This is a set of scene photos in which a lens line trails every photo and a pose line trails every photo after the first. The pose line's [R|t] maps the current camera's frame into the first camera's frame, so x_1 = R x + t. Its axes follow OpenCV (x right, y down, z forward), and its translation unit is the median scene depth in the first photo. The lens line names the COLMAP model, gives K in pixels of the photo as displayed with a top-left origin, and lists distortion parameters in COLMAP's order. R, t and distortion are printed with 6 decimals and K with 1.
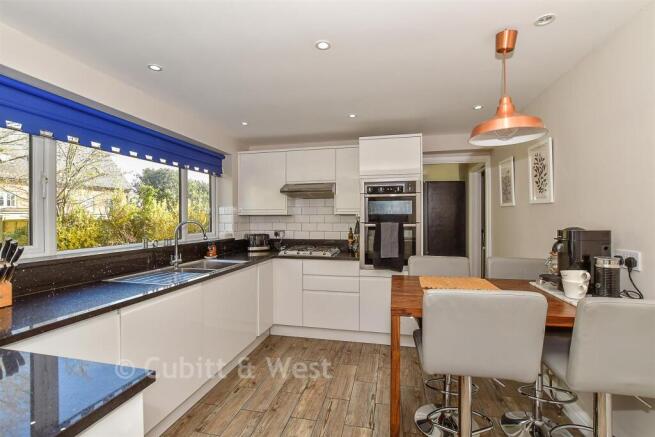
lens RADIAL K [[290.6, 0, 330.6], [0, 290.6, 215.8], [0, 0, 1]] dist [-0.023610, -0.000021]
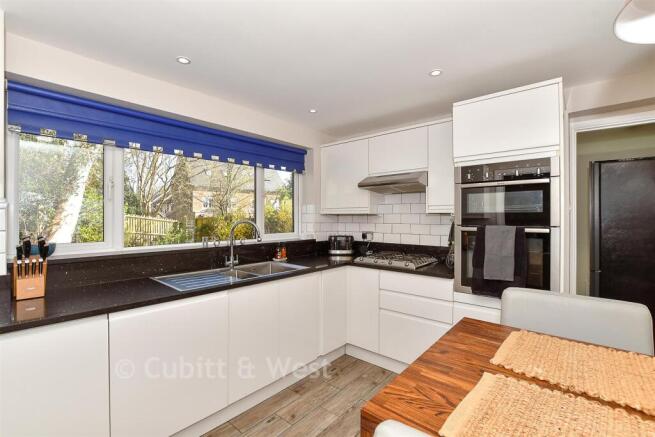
lens RADIAL K [[290.6, 0, 330.6], [0, 290.6, 215.8], [0, 0, 1]] dist [-0.023610, -0.000021]
pose [[0.877411, 0.001032, -0.479739, 0.168841], [0.001576, 0.999986, 0.005033, -0.002507], [0.479737, -0.005172, 0.877397, 0.240121]]
